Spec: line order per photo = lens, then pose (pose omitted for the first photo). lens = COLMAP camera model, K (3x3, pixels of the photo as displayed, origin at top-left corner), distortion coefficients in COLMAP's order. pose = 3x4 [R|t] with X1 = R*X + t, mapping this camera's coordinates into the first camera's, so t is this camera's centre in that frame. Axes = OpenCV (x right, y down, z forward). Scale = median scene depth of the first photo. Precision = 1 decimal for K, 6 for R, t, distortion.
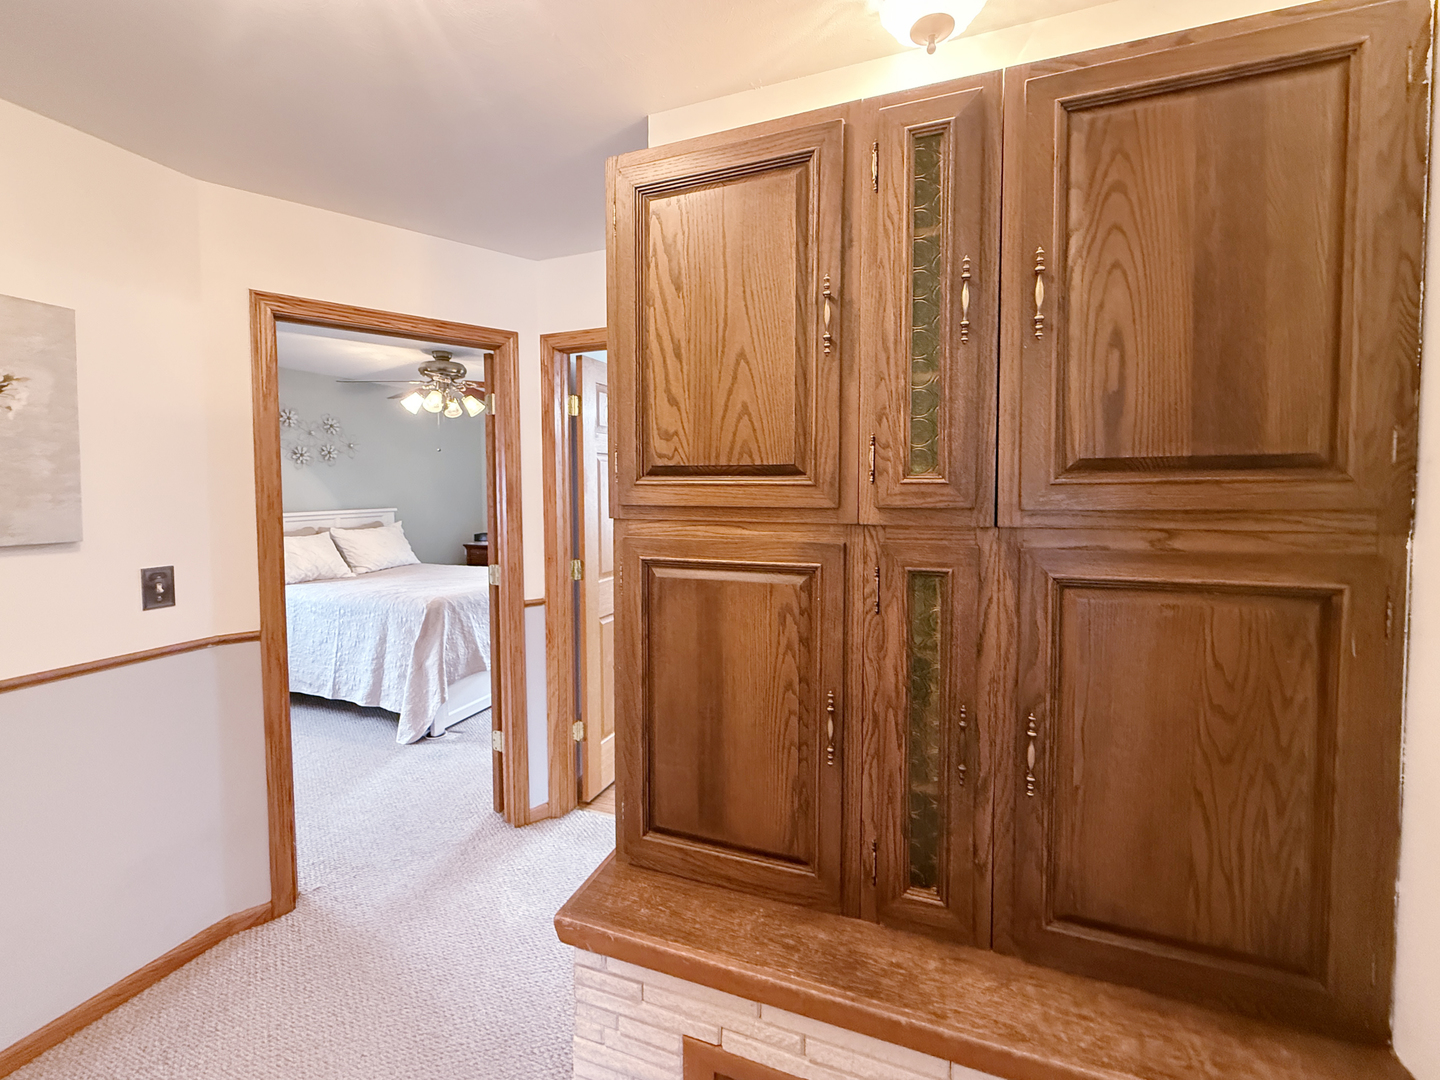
lens RADIAL K [[592.0, 0, 722.9], [0, 592.0, 512.5], [0, 0, 1]] dist [-0.003899, -0.000792]
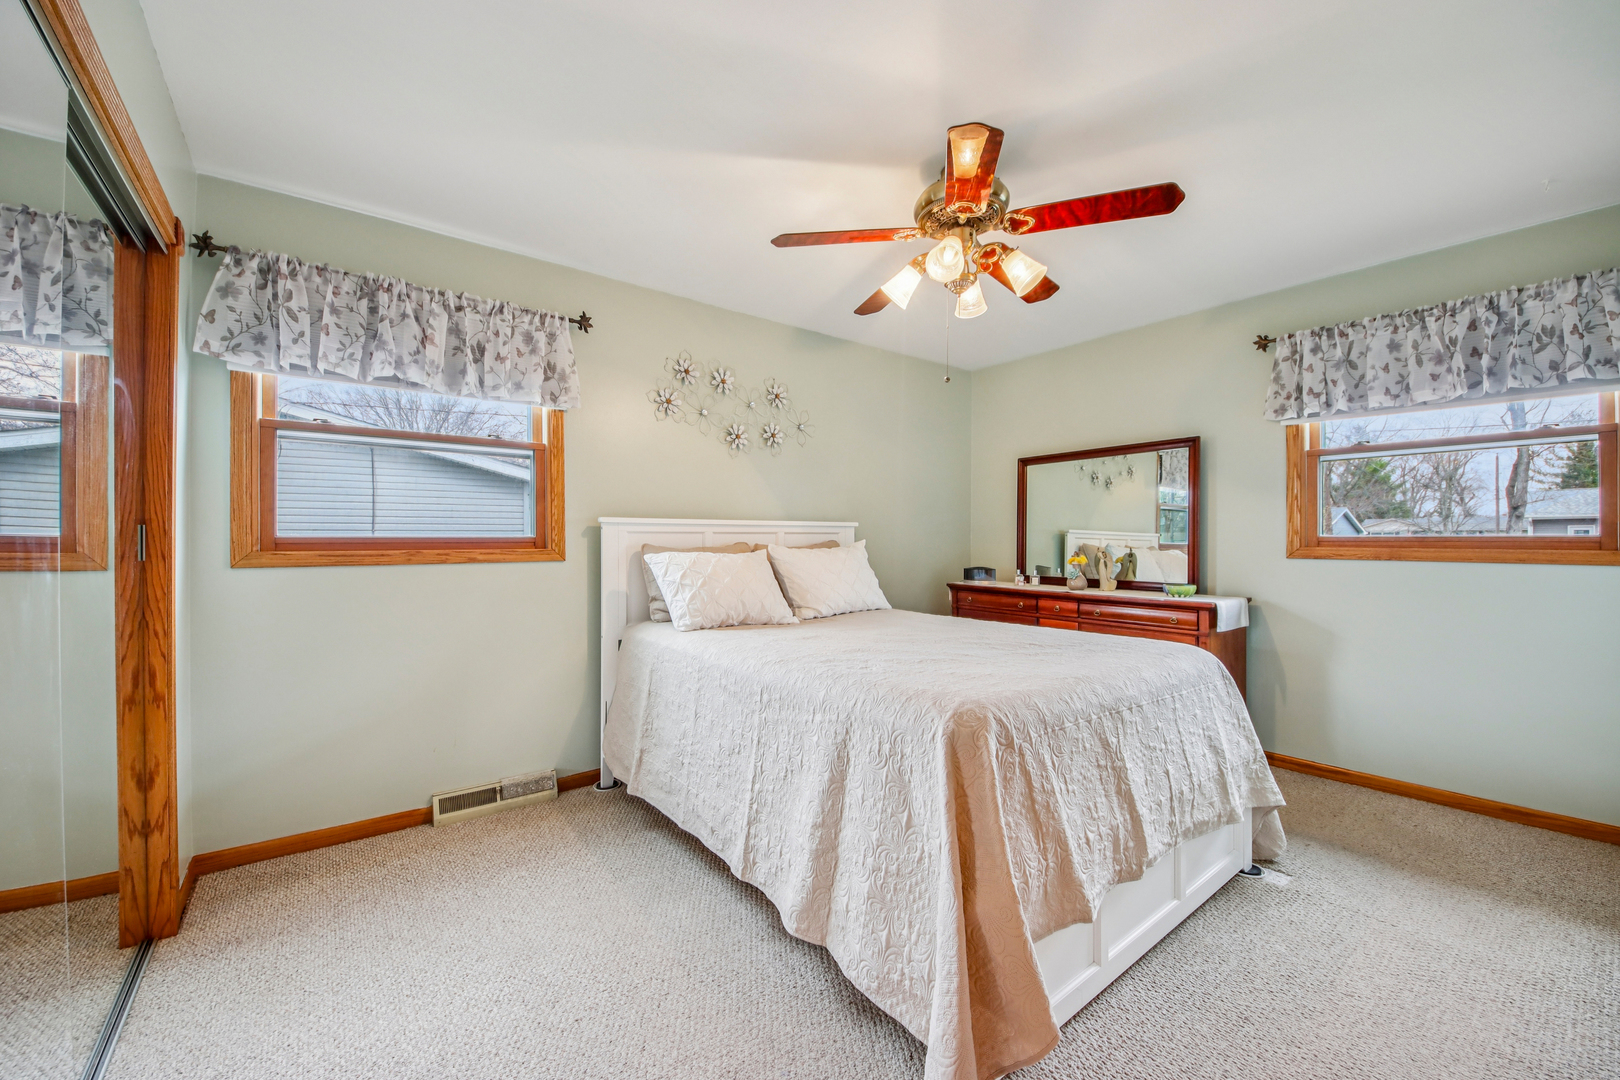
lens RADIAL K [[643.4, 0, 810.0], [0, 643.4, 540.0], [0, 0, 1]] dist [-0.000448, -0.000142]
pose [[0.846497, 0.008118, -0.532332, -0.257872], [-0.027844, 0.999190, -0.029040, 0.041331], [0.531665, 0.039405, 0.846037, 0.438782]]
